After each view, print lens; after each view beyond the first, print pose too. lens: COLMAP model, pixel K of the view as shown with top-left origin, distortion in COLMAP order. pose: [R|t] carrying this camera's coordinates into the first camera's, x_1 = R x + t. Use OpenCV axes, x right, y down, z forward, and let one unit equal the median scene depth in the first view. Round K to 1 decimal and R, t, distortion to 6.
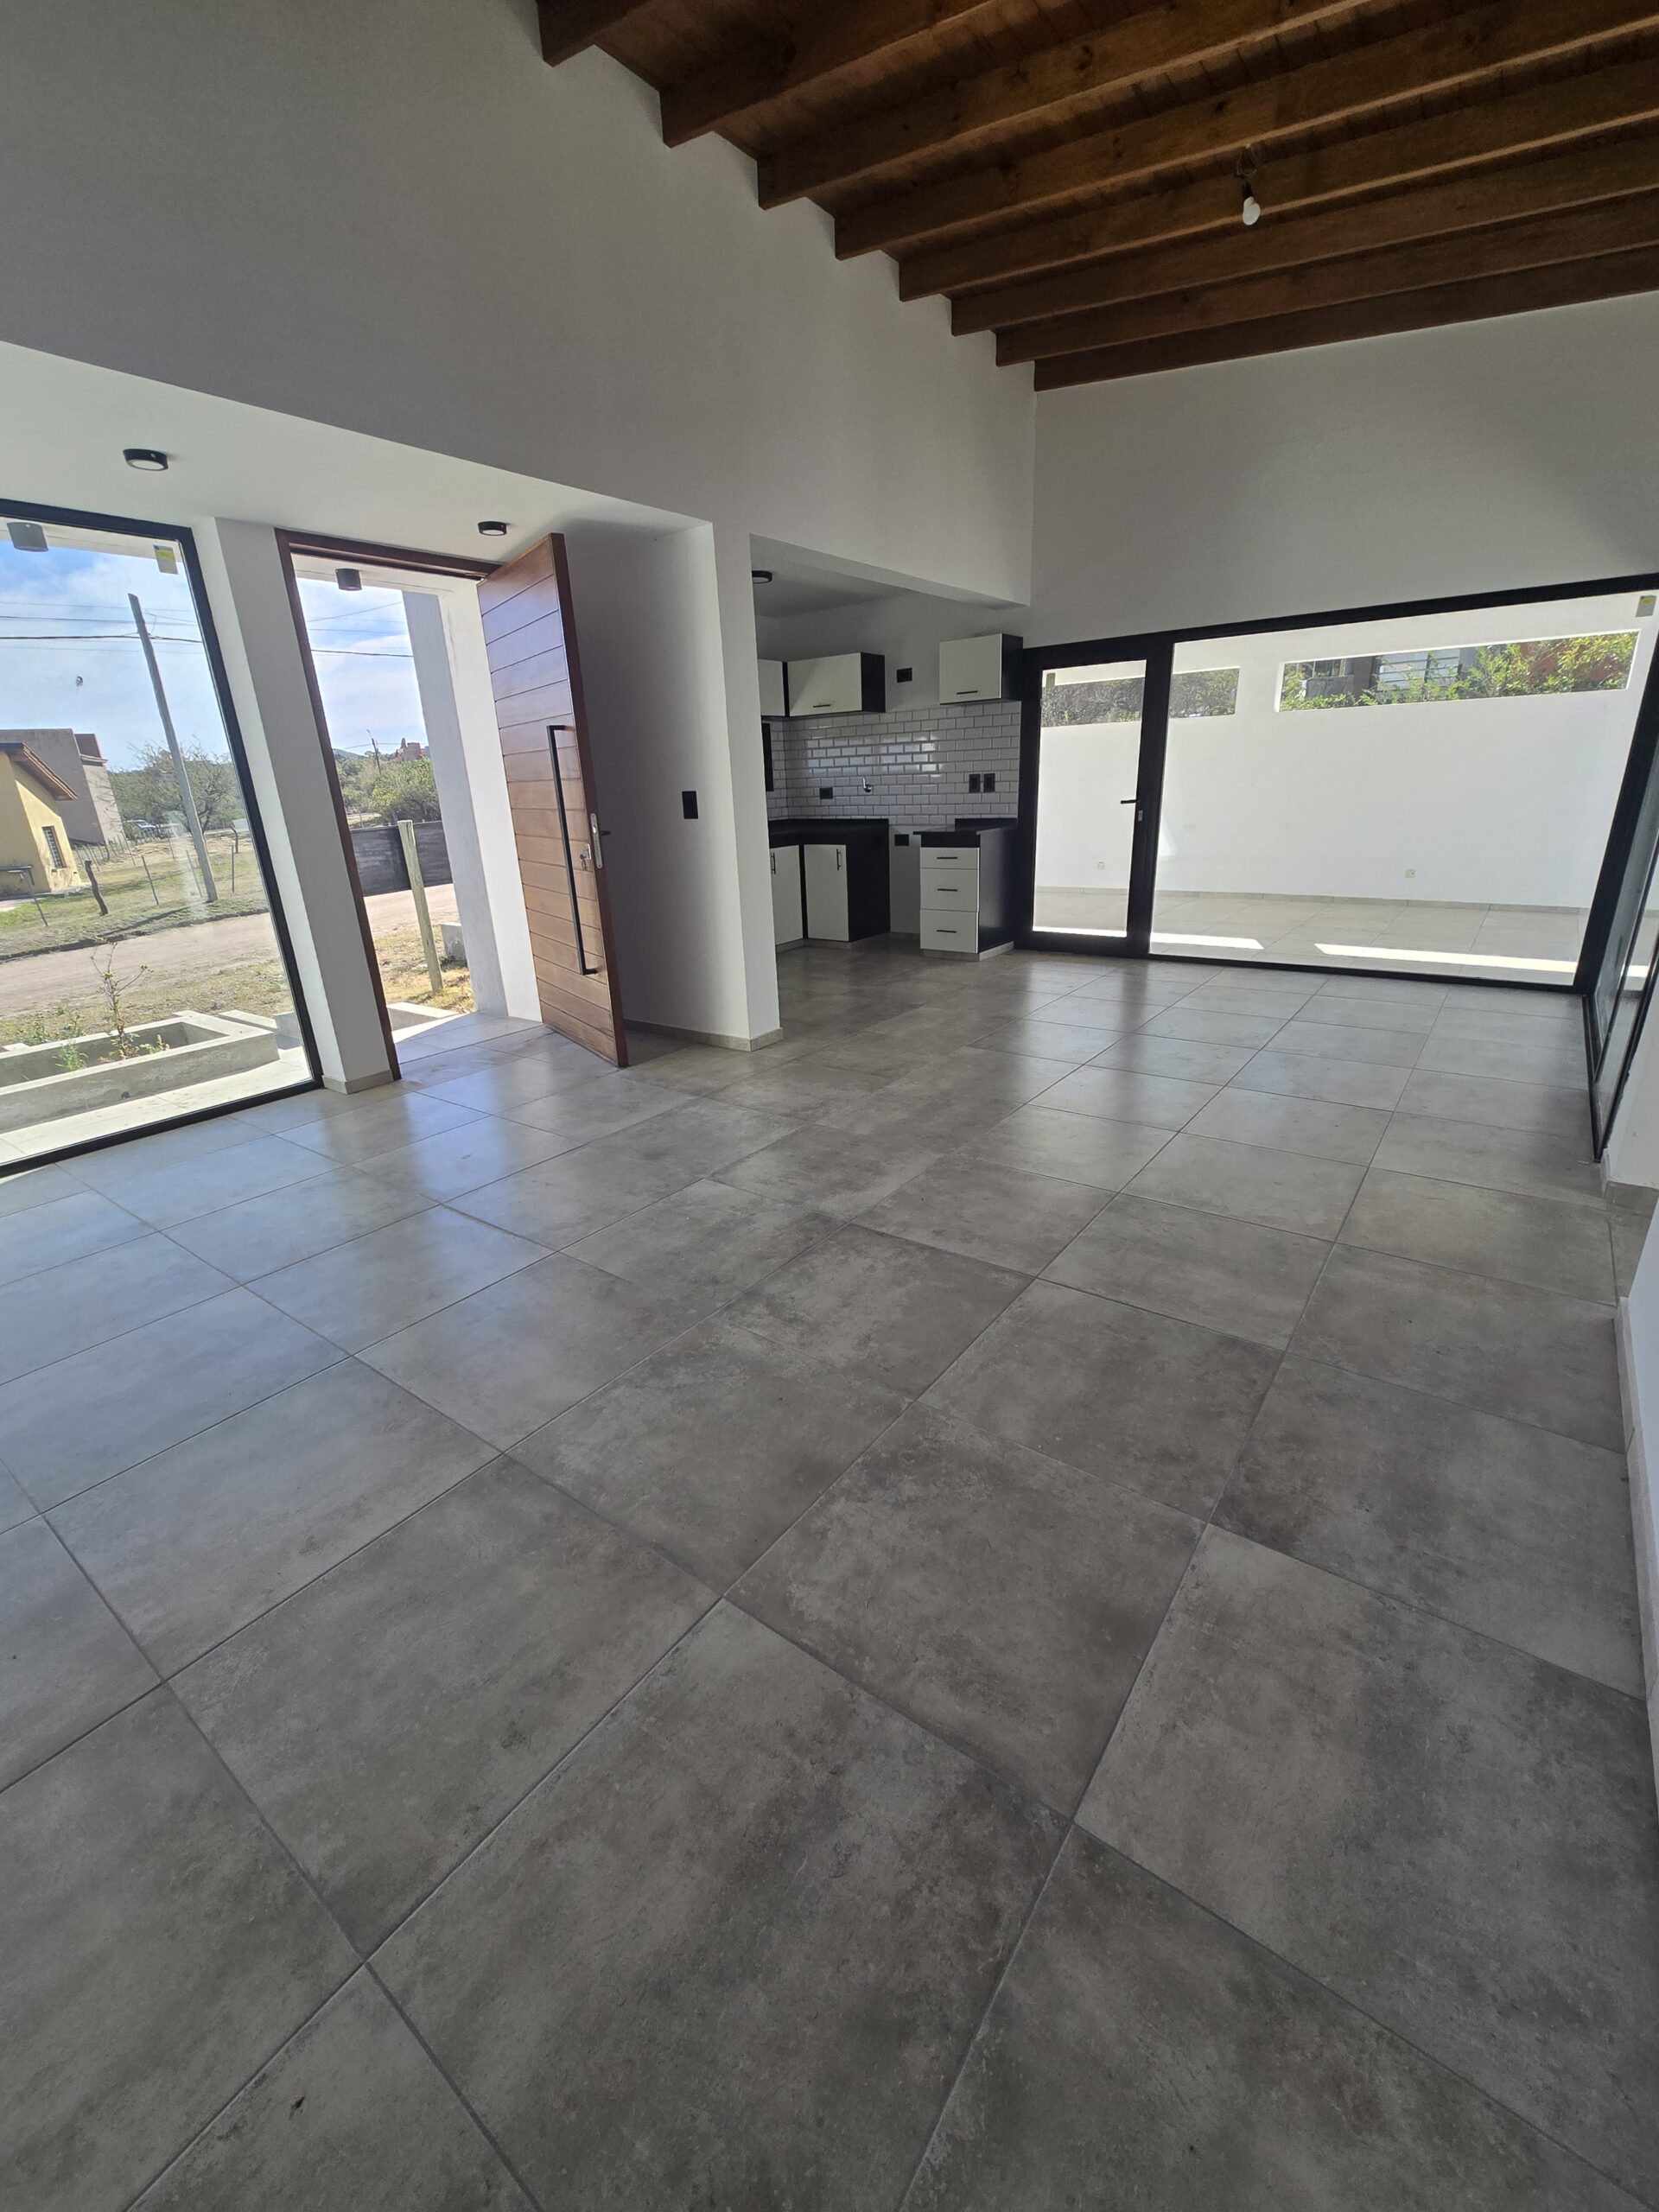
lens RADIAL K [[909.2, 0, 822.8], [0, 909.2, 1106.5], [0, 0, 1]] dist [0.000978, 0.000399]
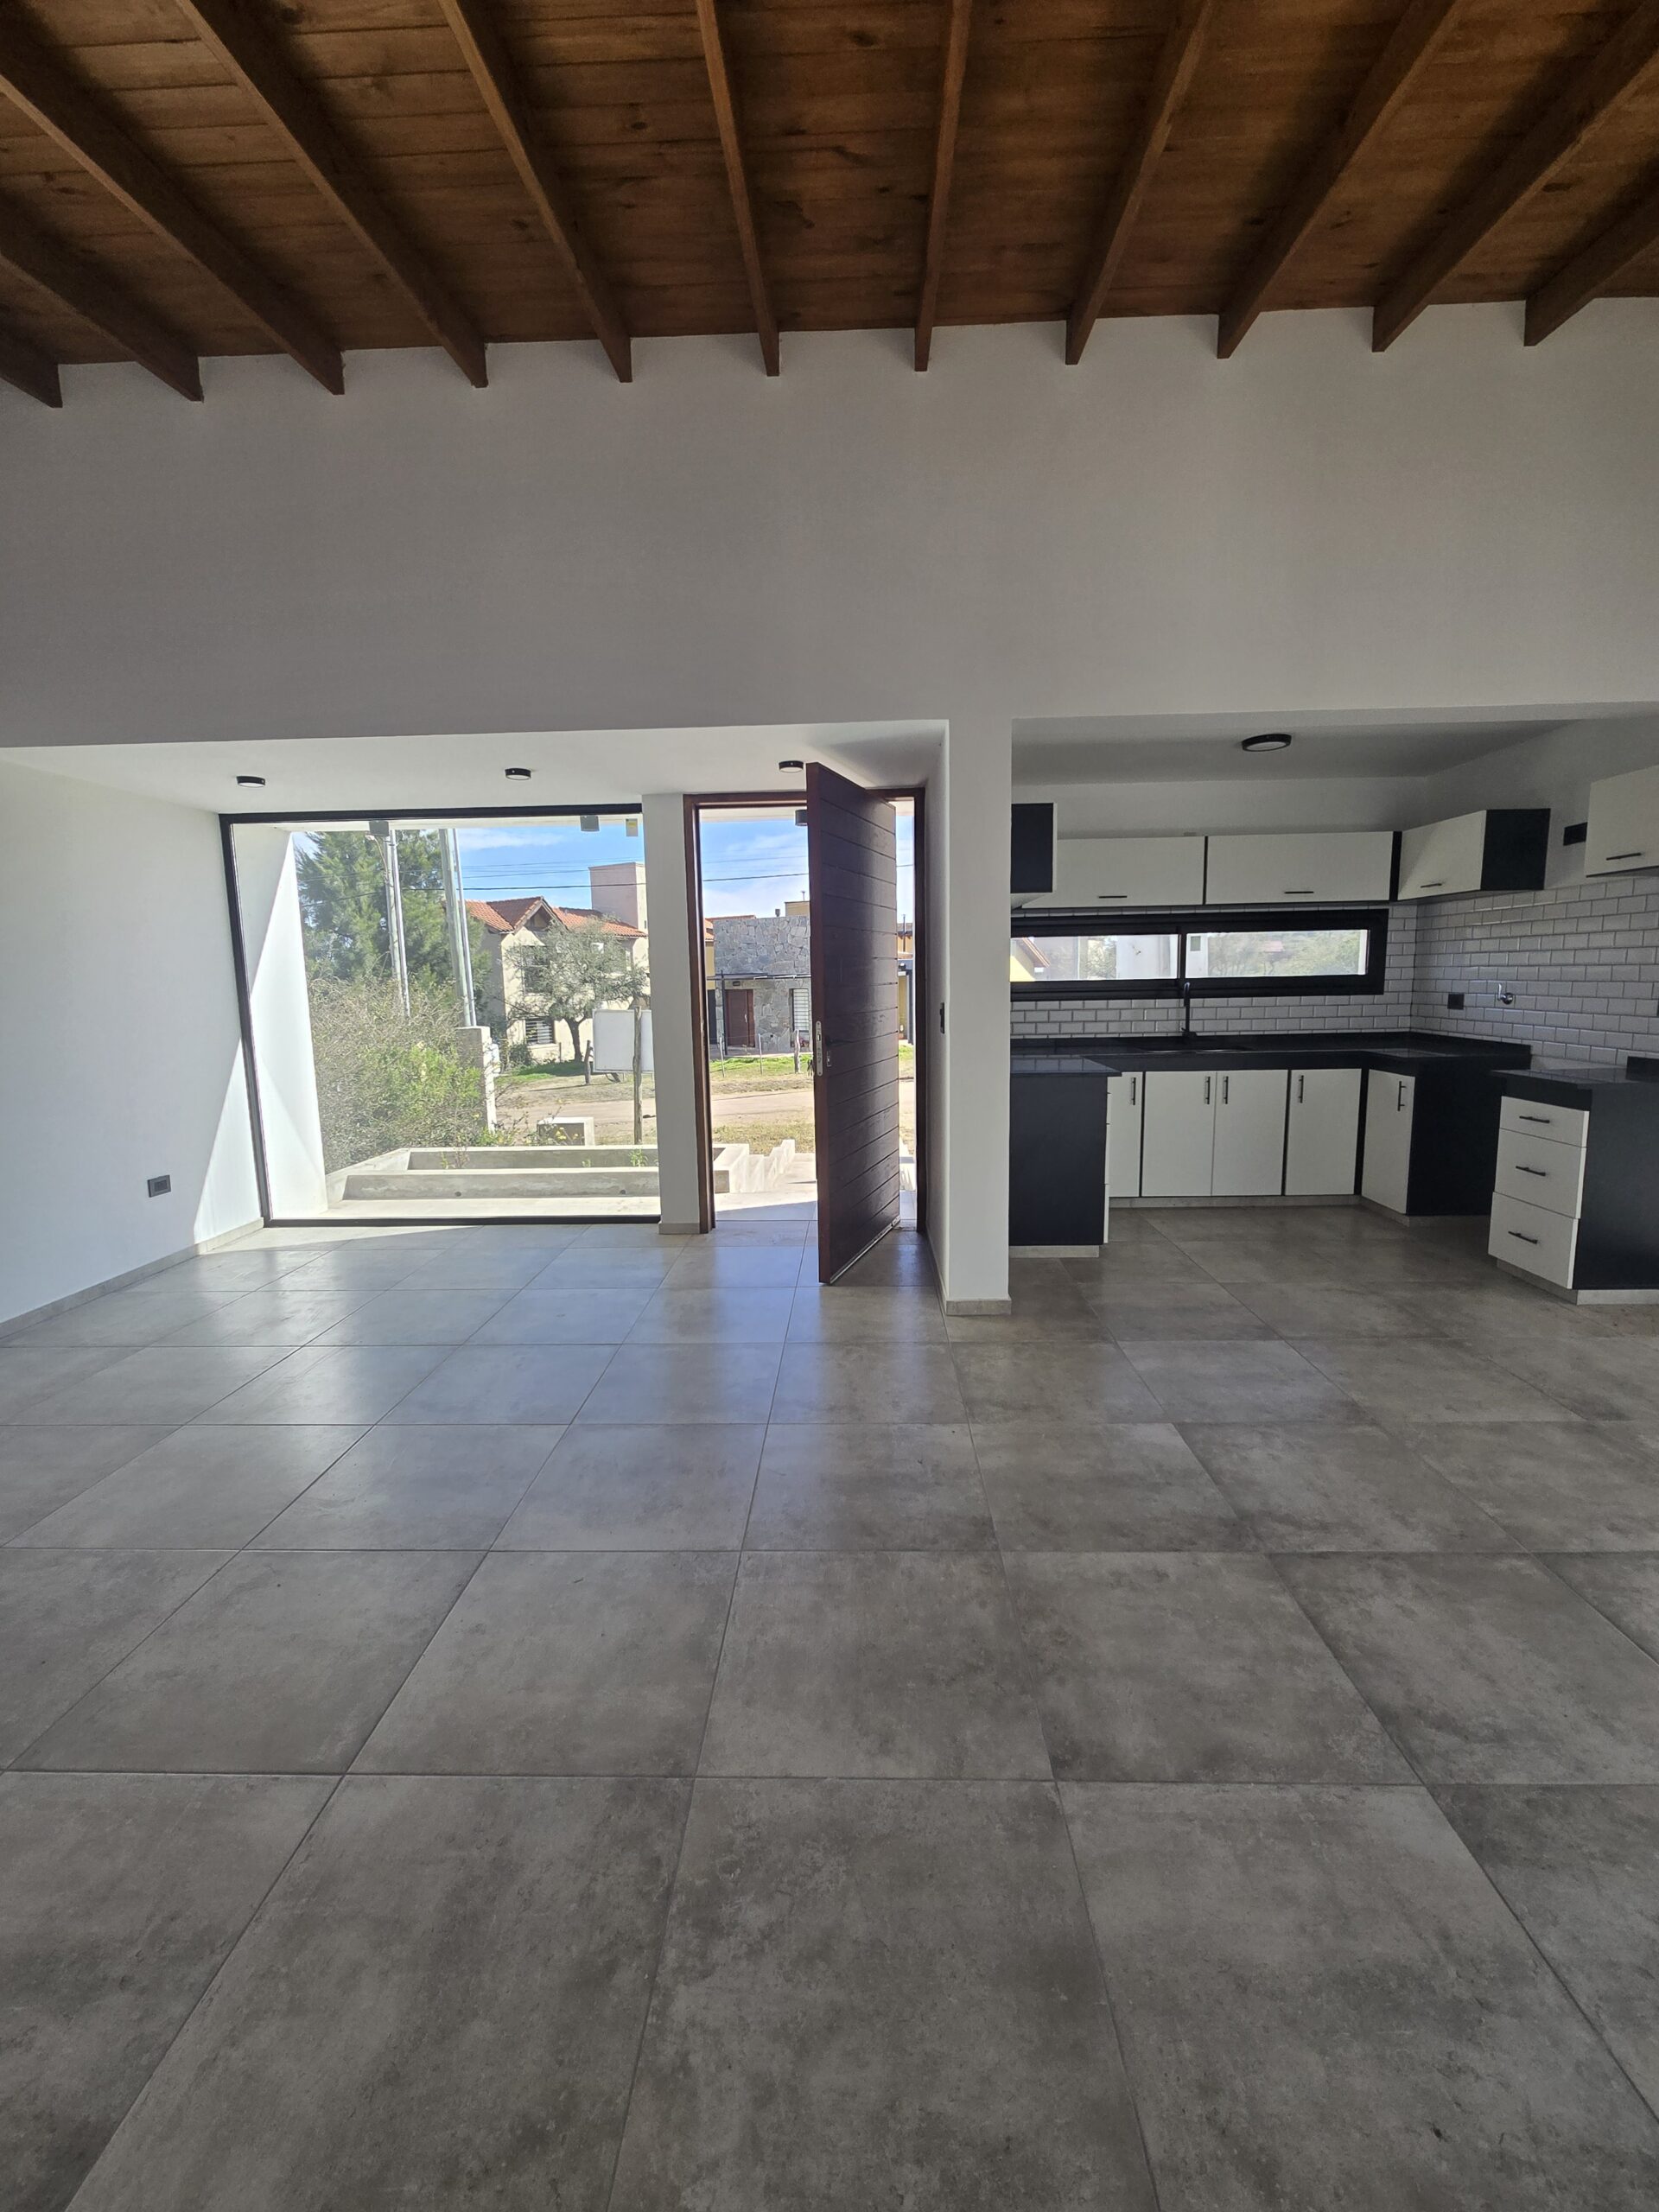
lens RADIAL K [[897.2, 0, 835.0], [0, 897.2, 1093.9], [0, 0, 1]] dist [0.000990, -0.000382]
pose [[0.577975, 0.136700, -0.804523, 0.319643], [-0.283125, 0.958224, -0.040583, -0.126373], [0.765366, 0.251237, 0.592533, 0.273990]]
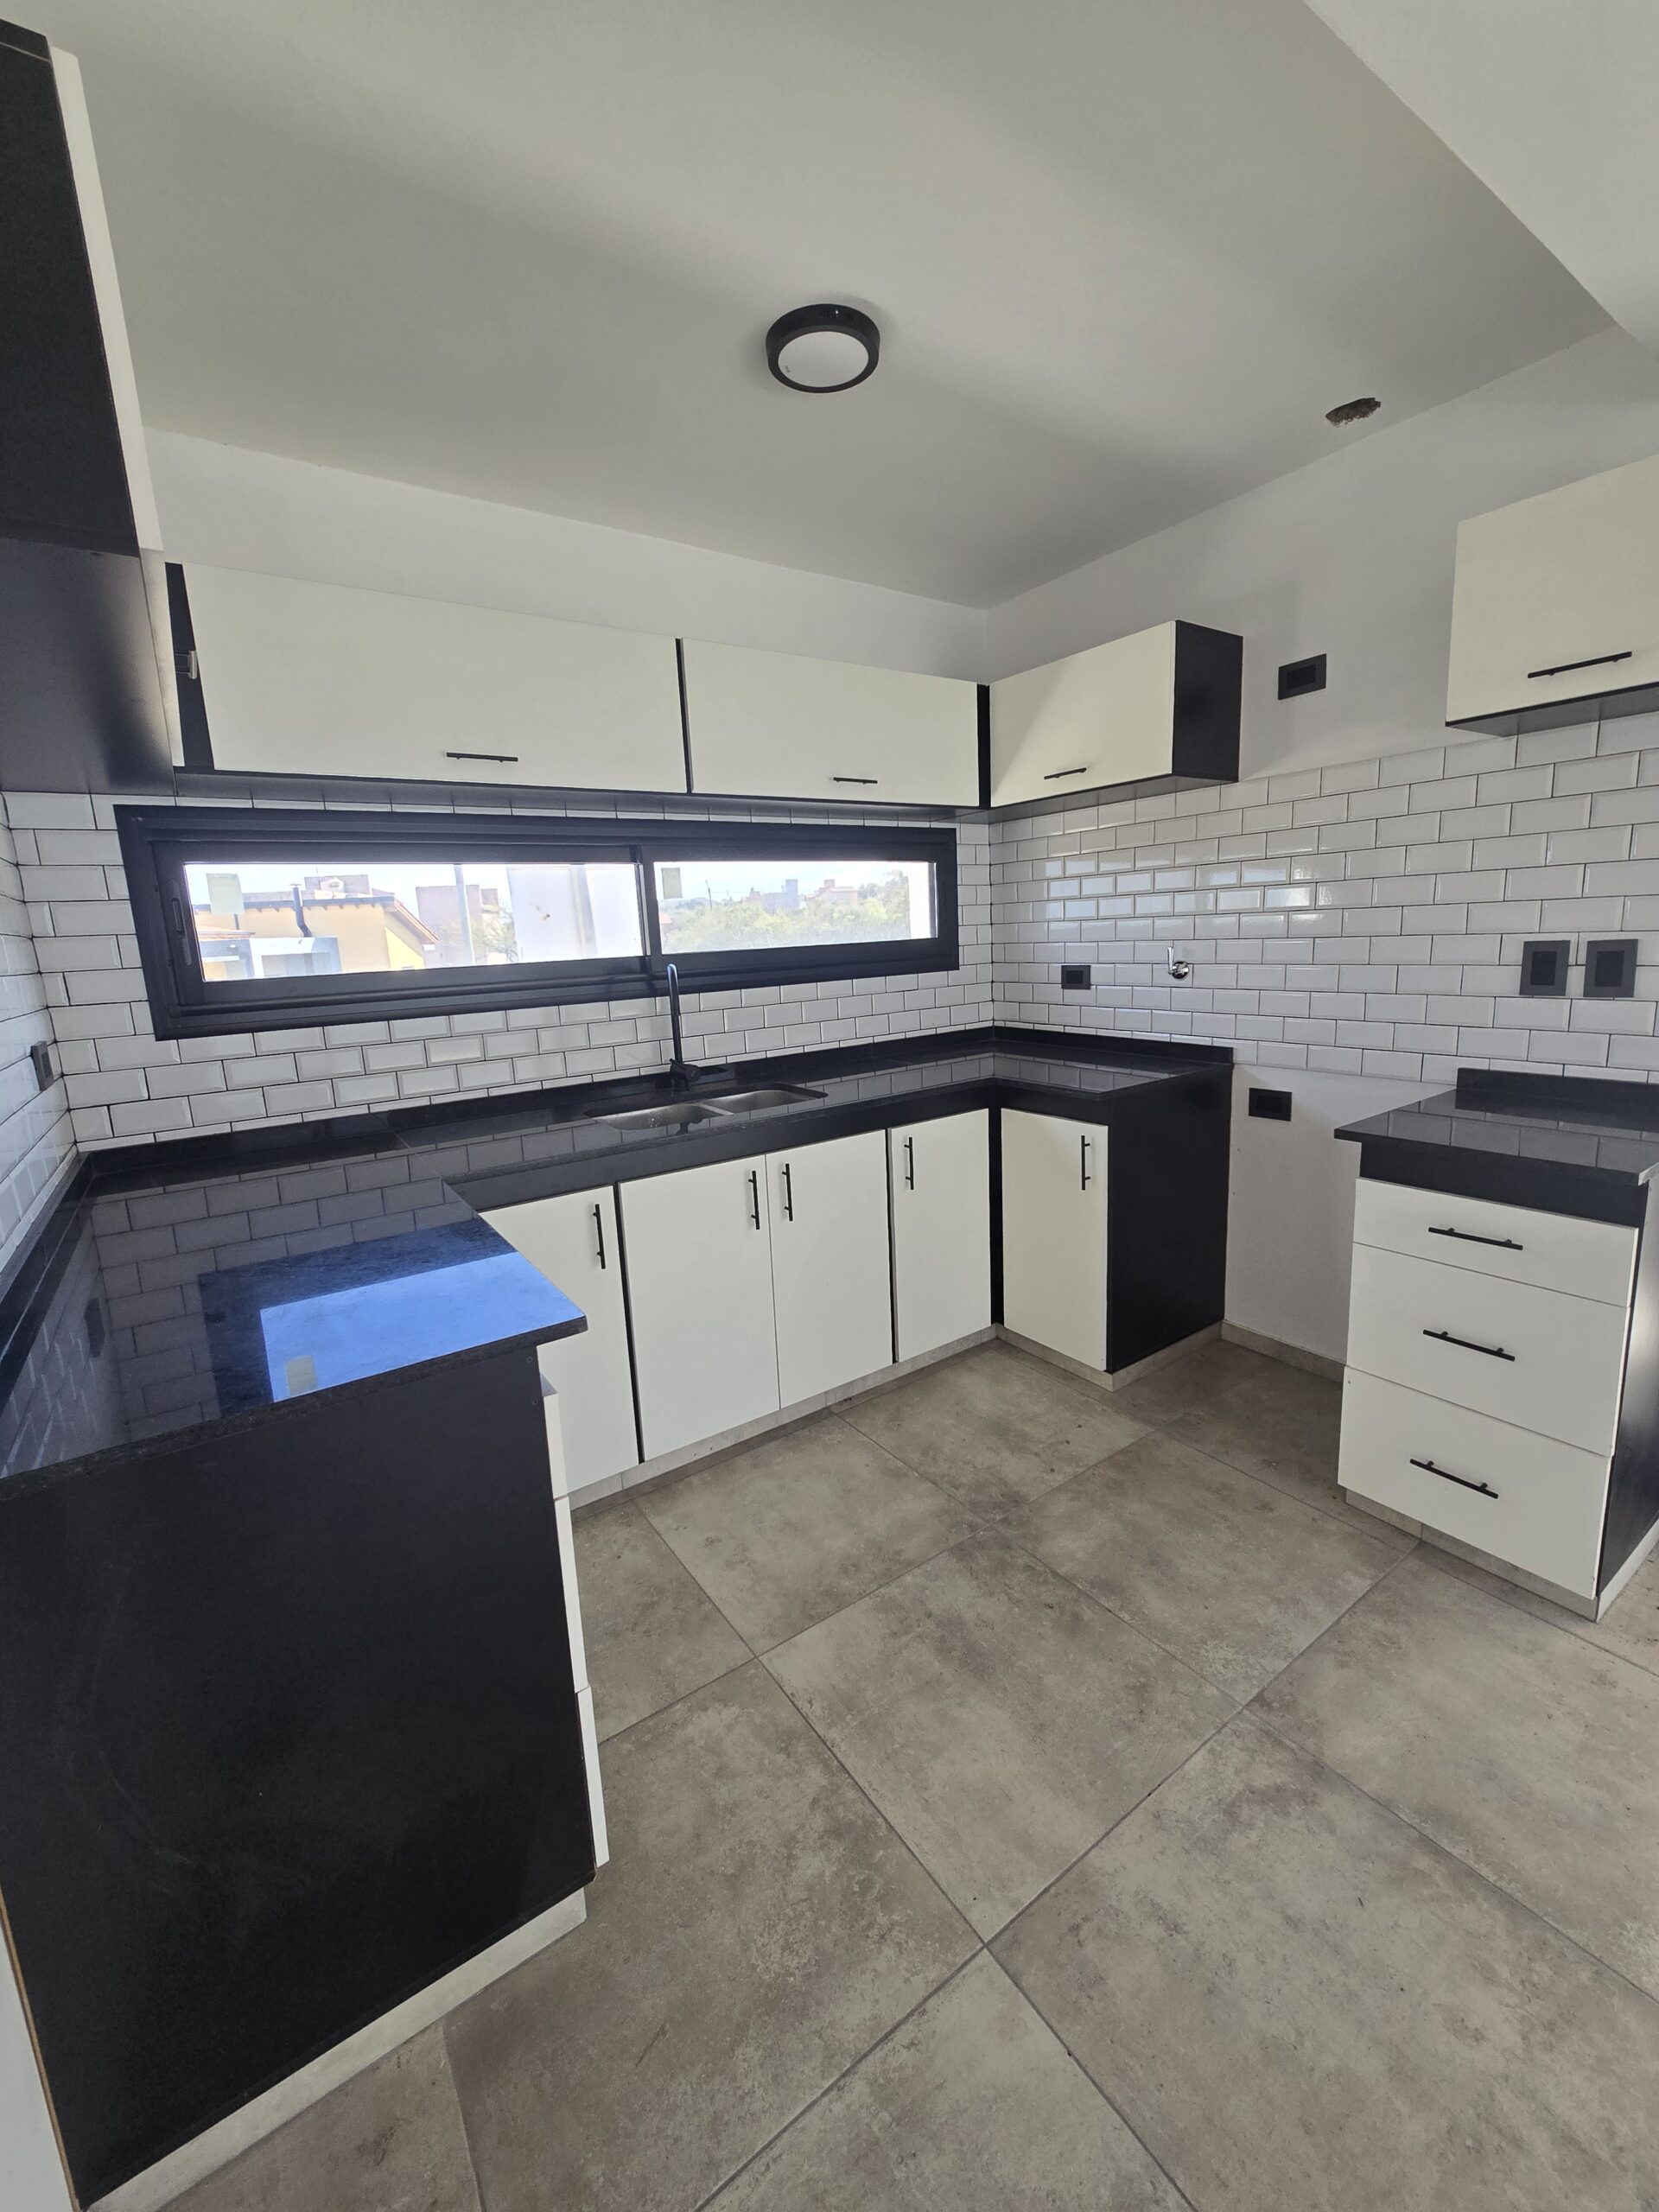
lens RADIAL K [[897.2, 0, 835.0], [0, 897.2, 1093.9], [0, 0, 1]] dist [0.000990, -0.000382]
pose [[0.950391, 0.051863, -0.306705, 0.031321], [-0.098146, 0.985633, -0.137456, -0.242430], [0.295170, 0.160739, 0.941827, 0.632702]]
